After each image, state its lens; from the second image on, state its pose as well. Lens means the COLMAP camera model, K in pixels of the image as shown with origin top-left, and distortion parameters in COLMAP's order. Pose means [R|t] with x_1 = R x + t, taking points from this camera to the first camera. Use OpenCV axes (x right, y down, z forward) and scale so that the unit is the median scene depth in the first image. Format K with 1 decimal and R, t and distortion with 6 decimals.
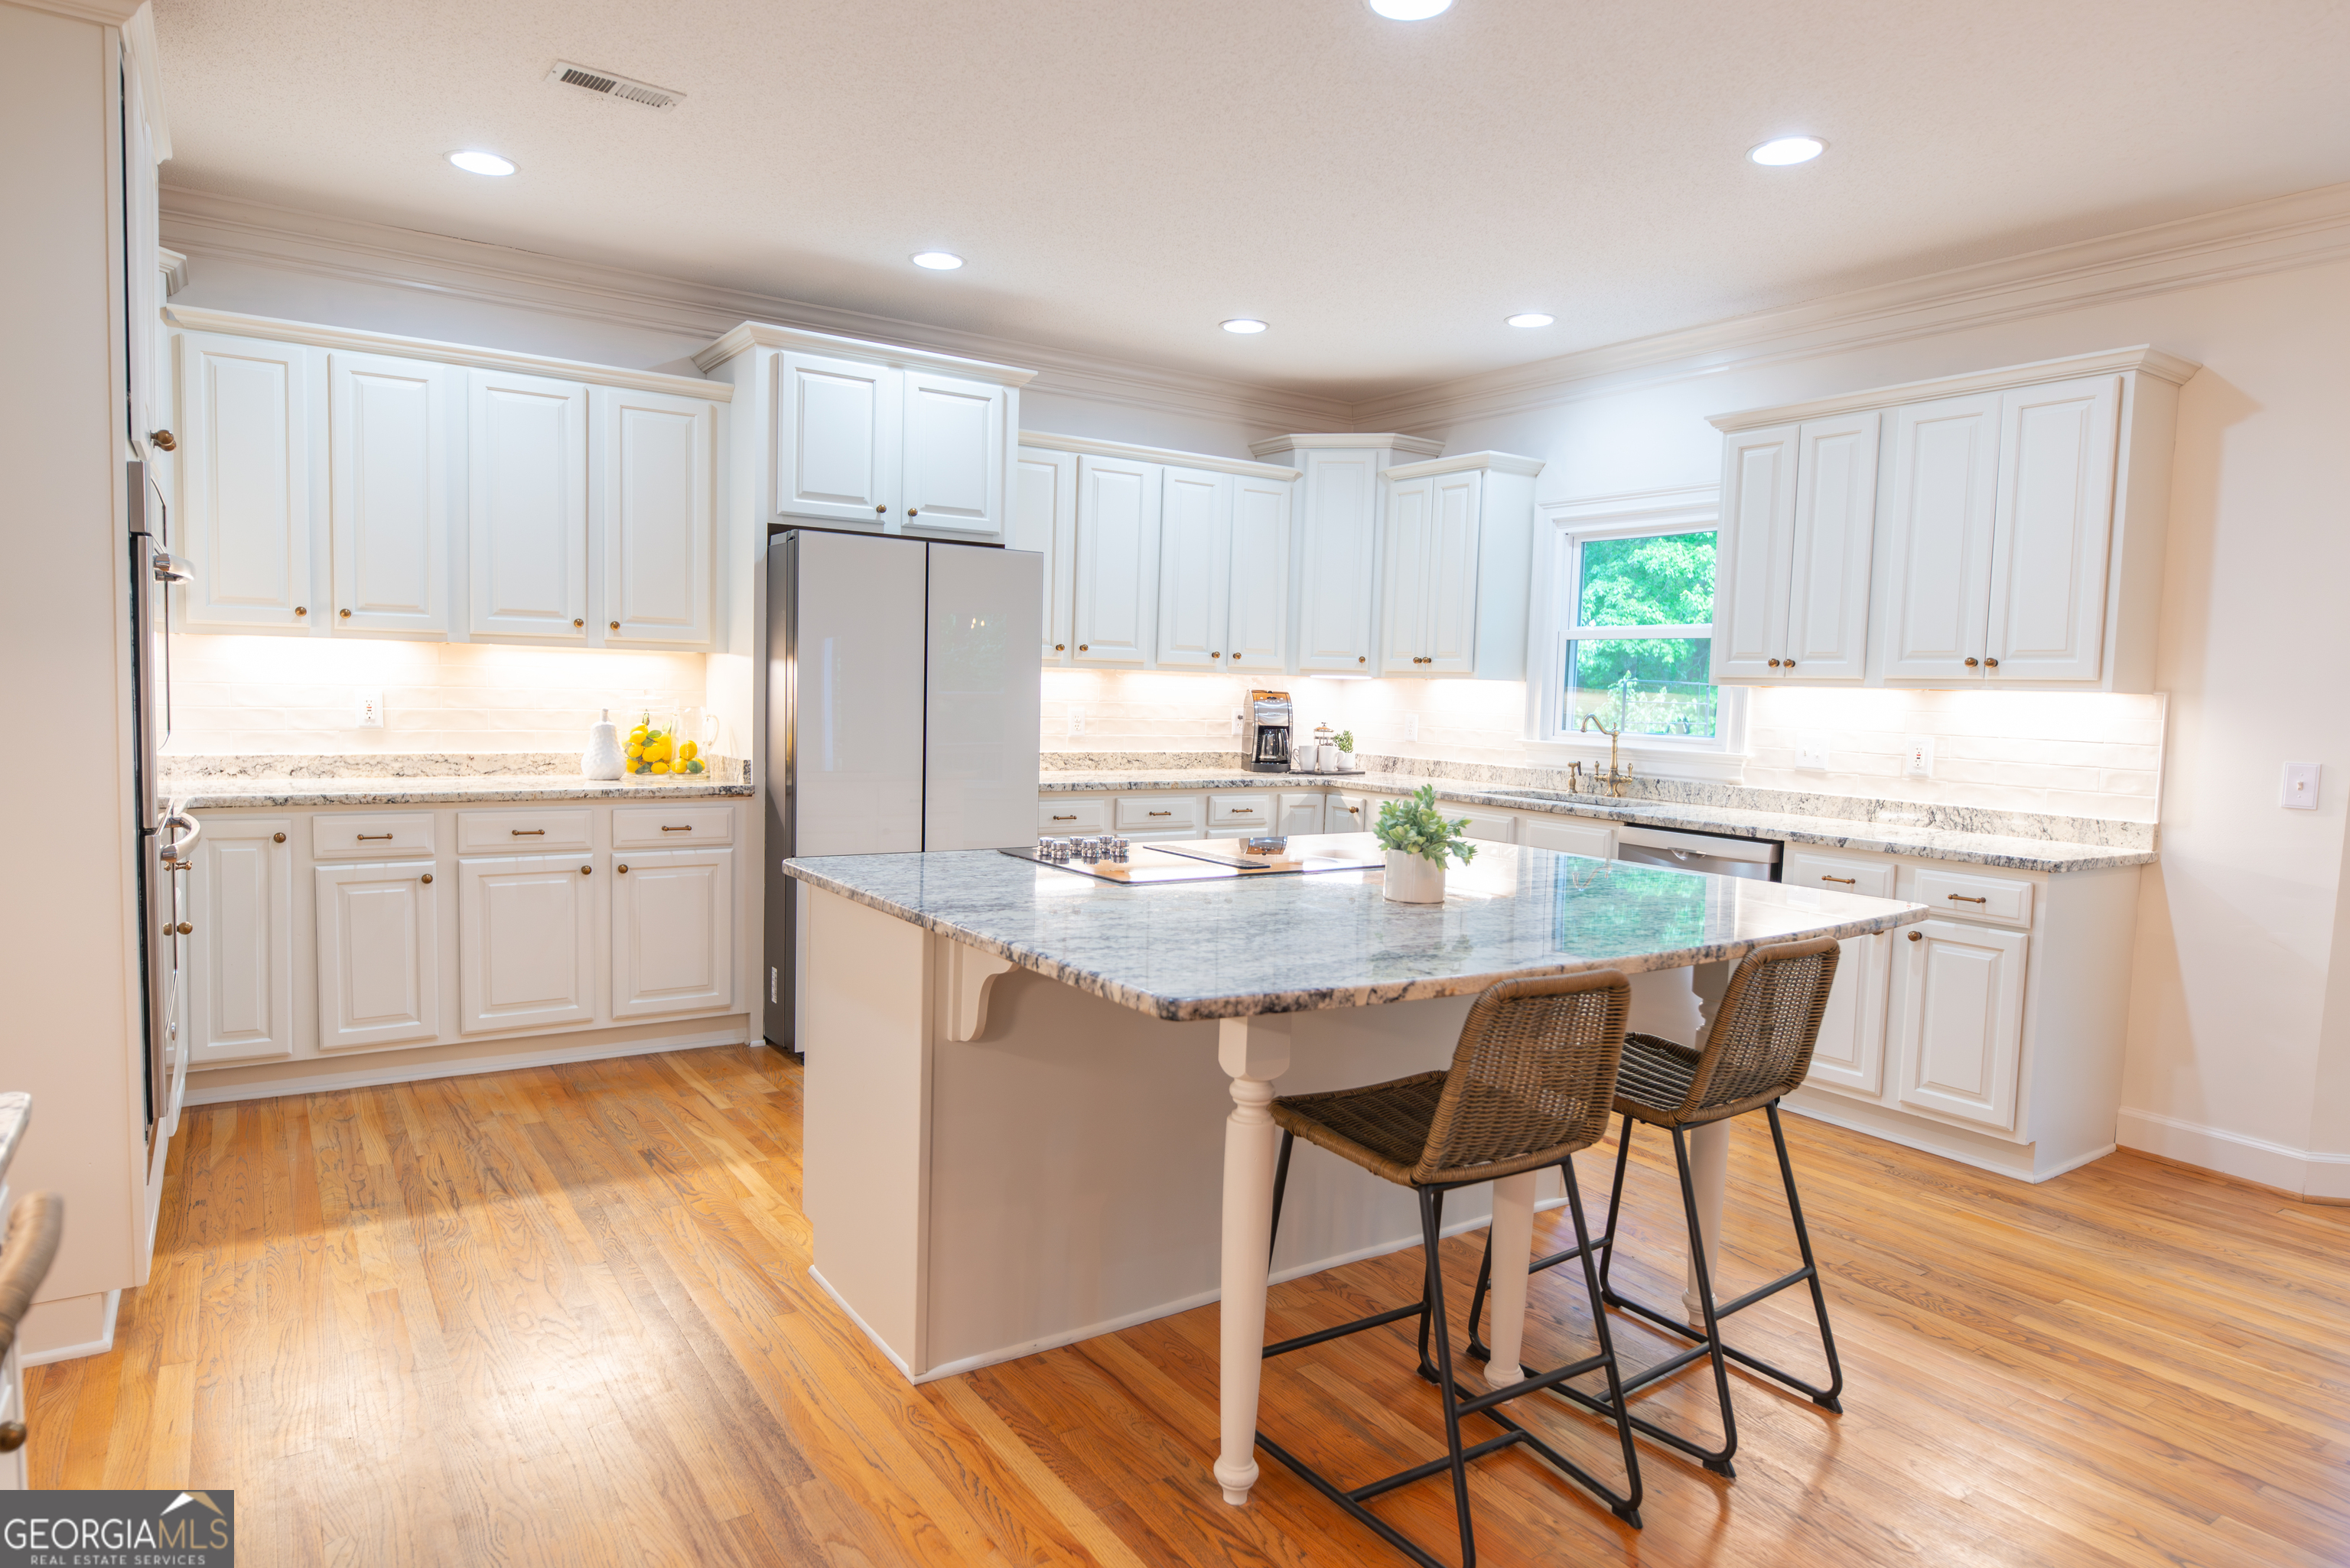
lens RADIAL K [[1345.6, 0, 1176.5], [0, 1345.6, 784.6], [0, 0, 1]] dist [-0.005337, -0.000768]
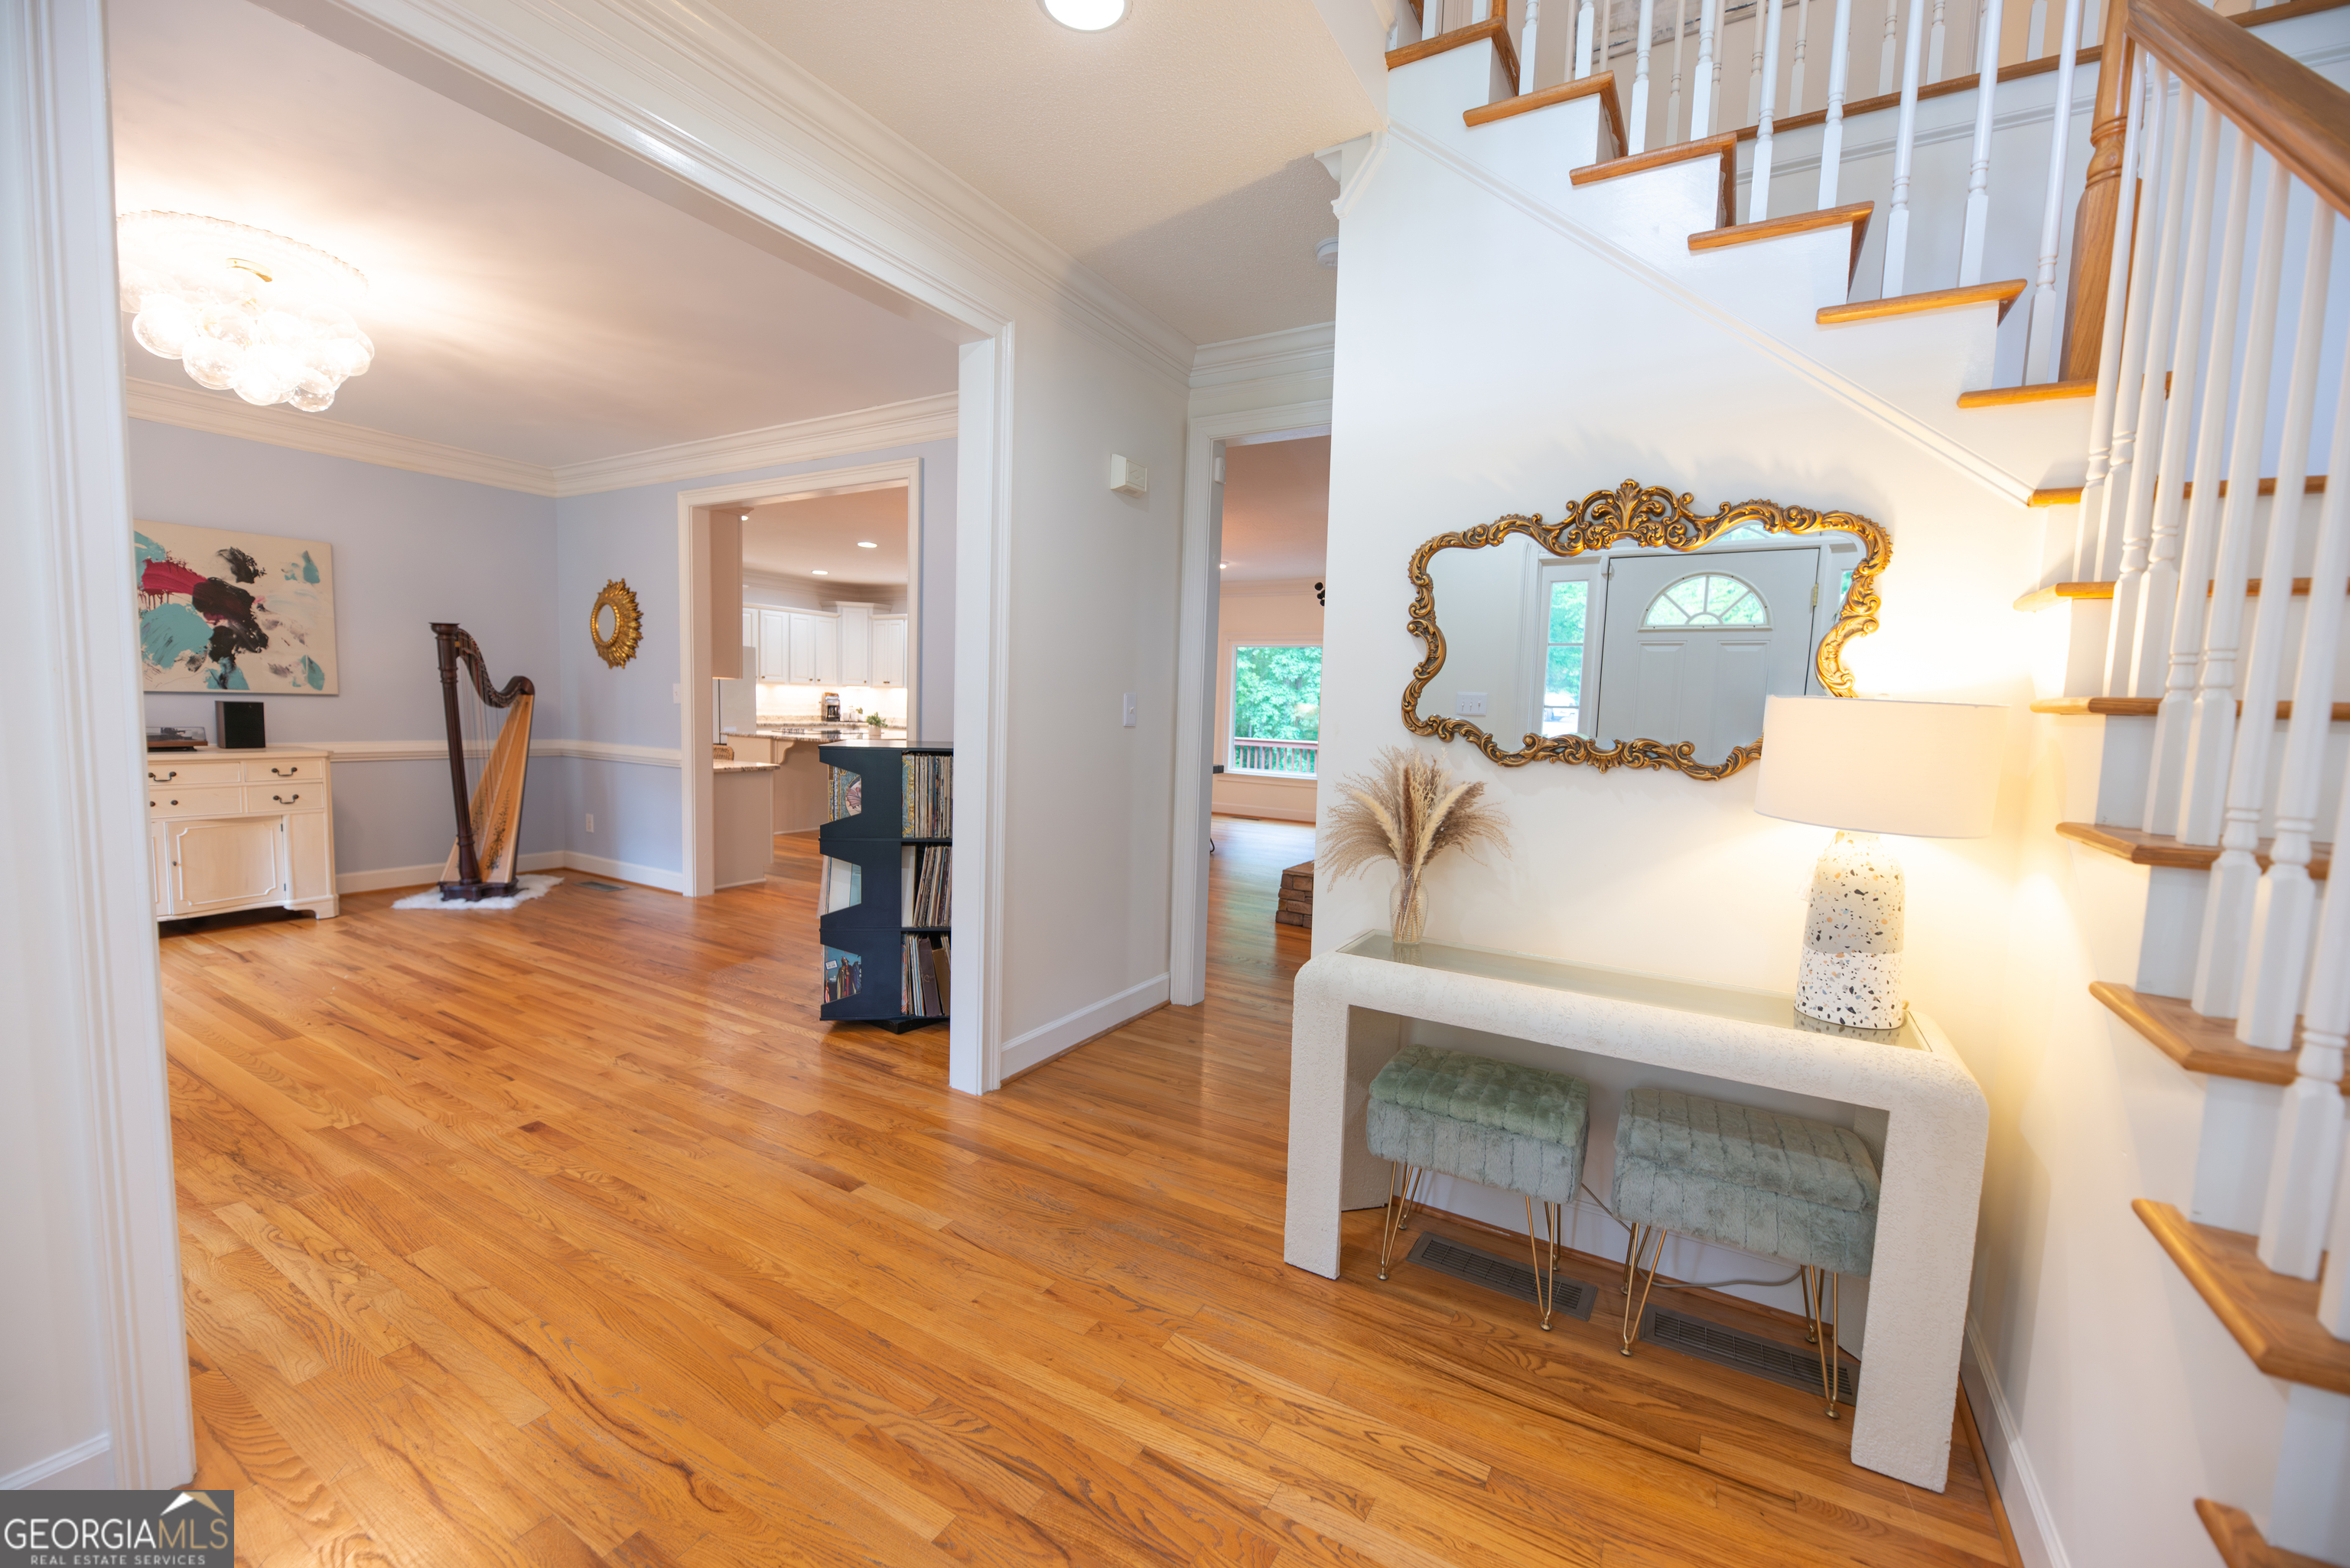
lens RADIAL K [[943.3, 0, 1176.2], [0, 943.3, 793.1], [0, 0, 1]] dist [-0.003688, -0.003140]
pose [[0.904713, -0.042357, 0.423911, -0.246165], [0.026826, 0.998735, 0.042540, 0.151498], [-0.425177, -0.027115, 0.904704, -2.184477]]
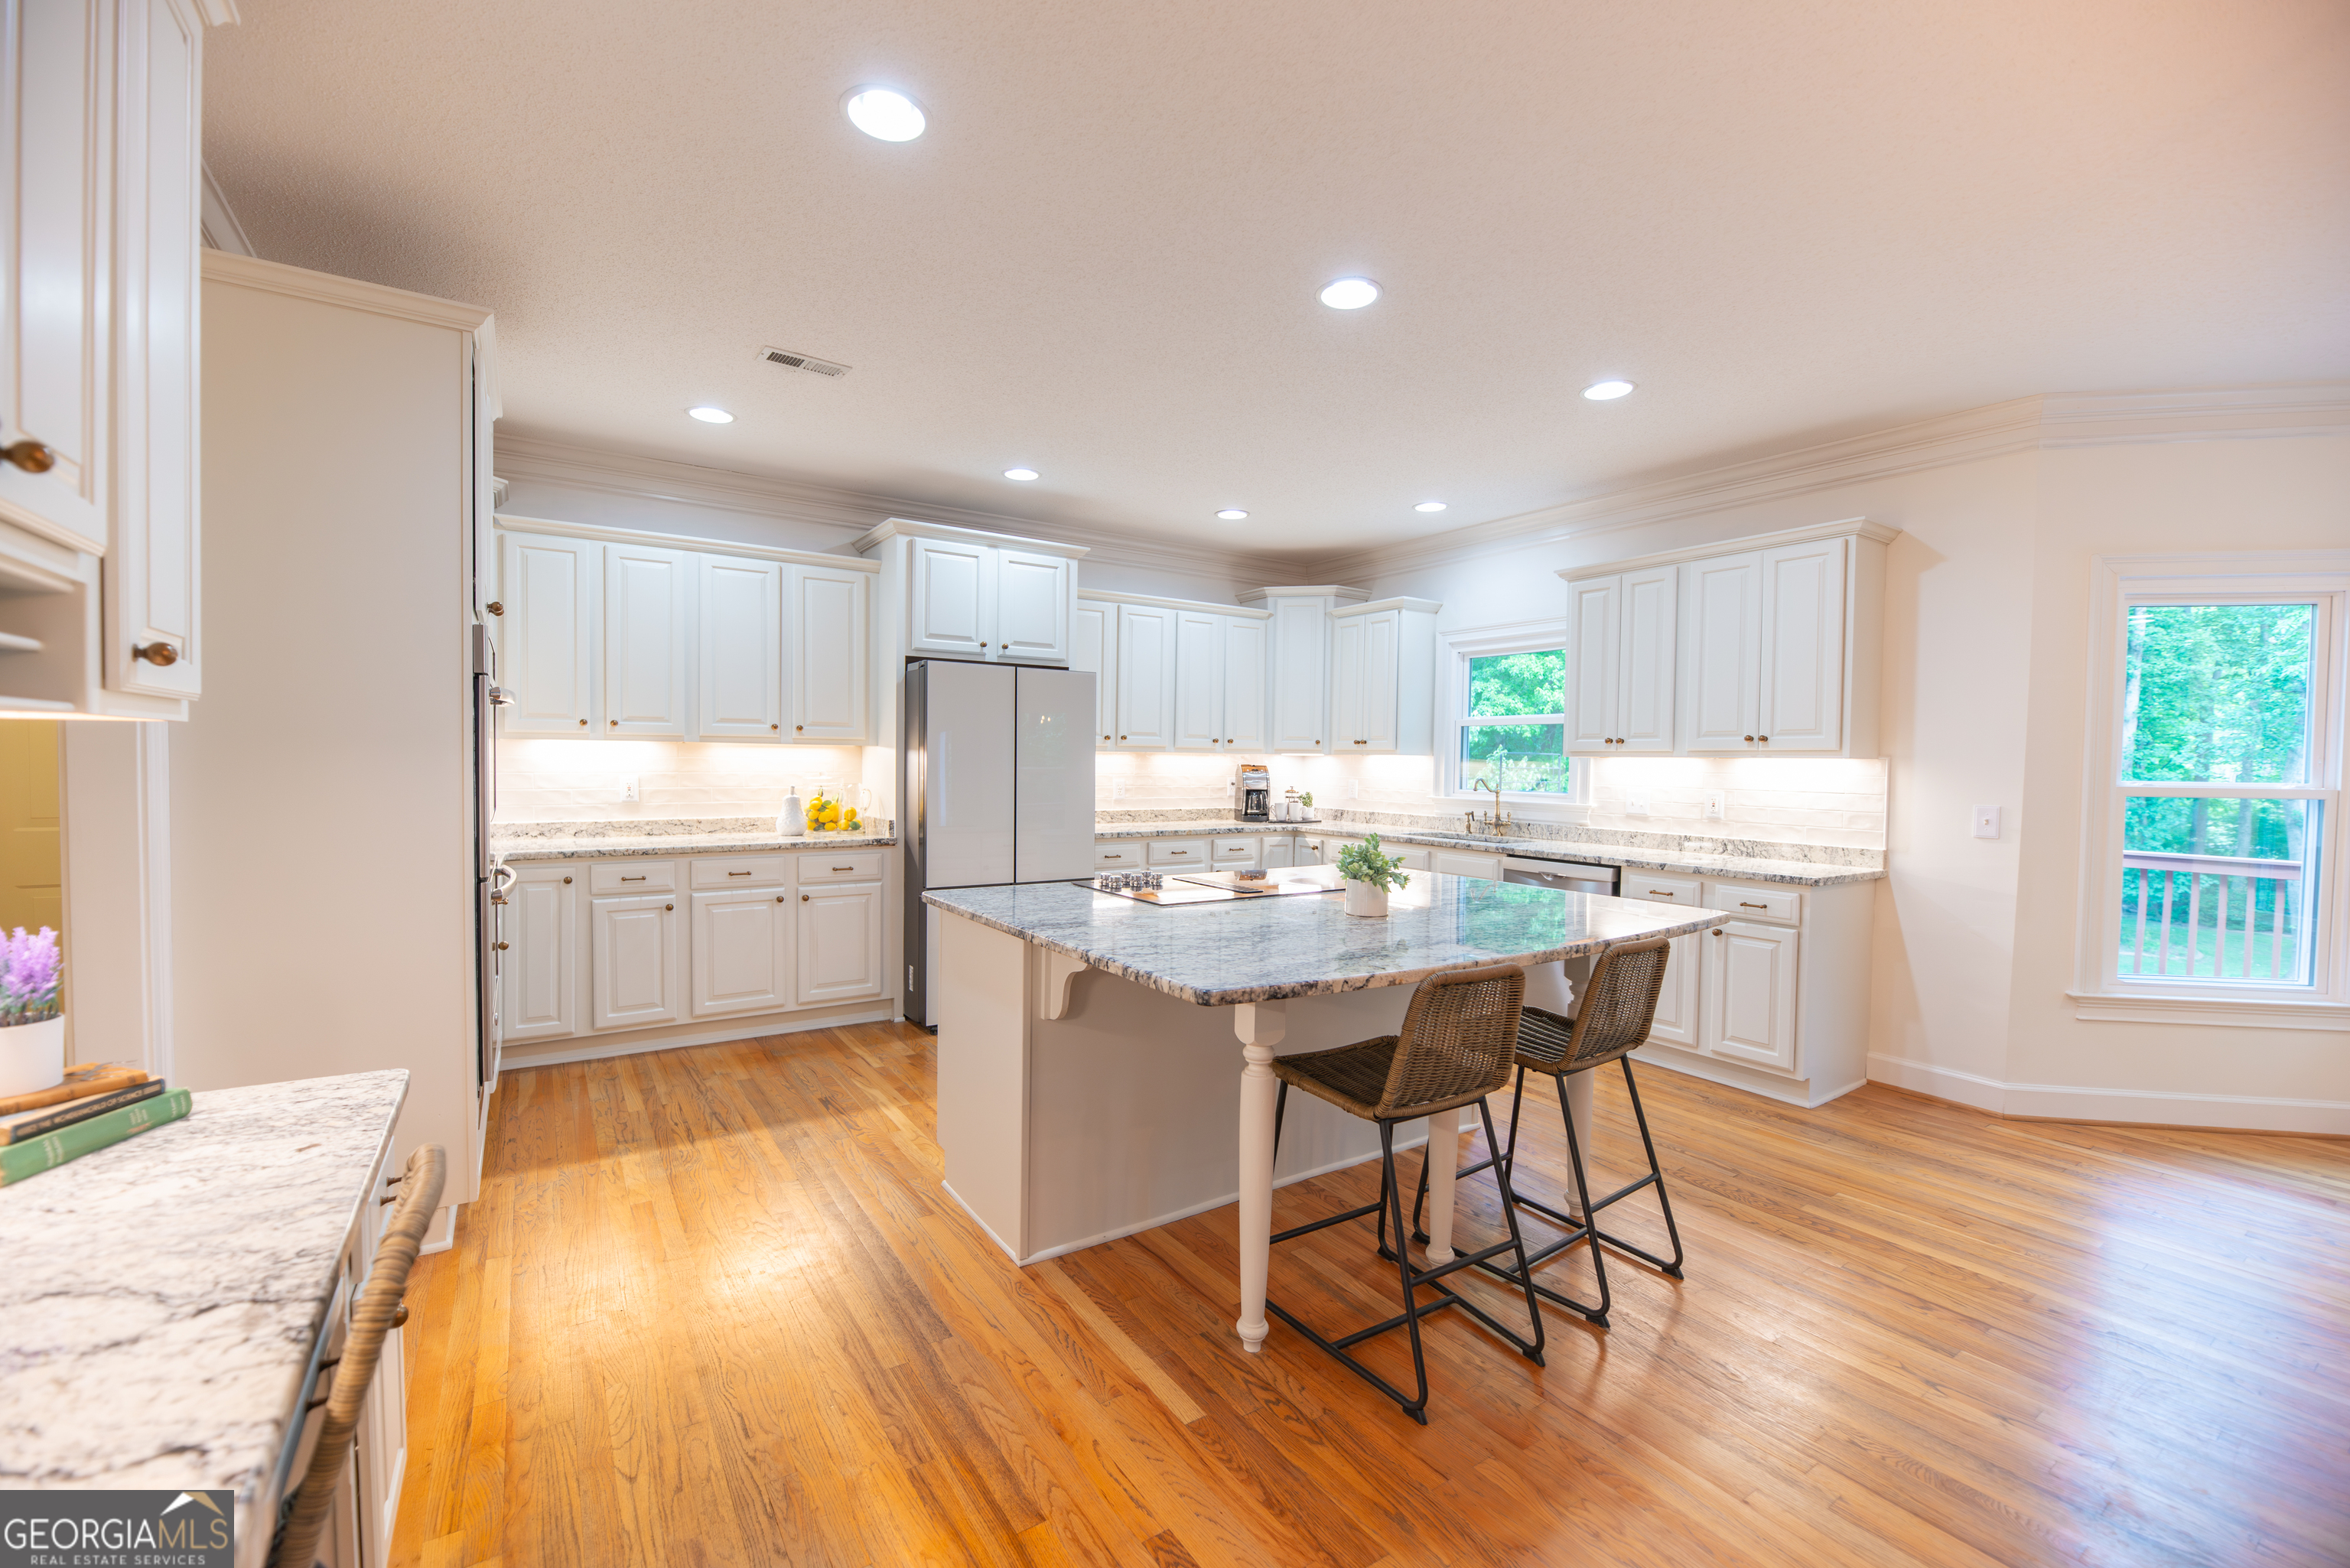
lens RADIAL K [[943.3, 0, 1175.3], [0, 943.3, 789.1], [0, 0, 1]] dist [-0.003688, -0.003140]
pose [[0.999838, -0.016145, -0.007902, -0.013029], [0.015798, 0.998986, -0.042170, -0.006232], [0.008575, 0.042038, 0.999079, -0.002779]]
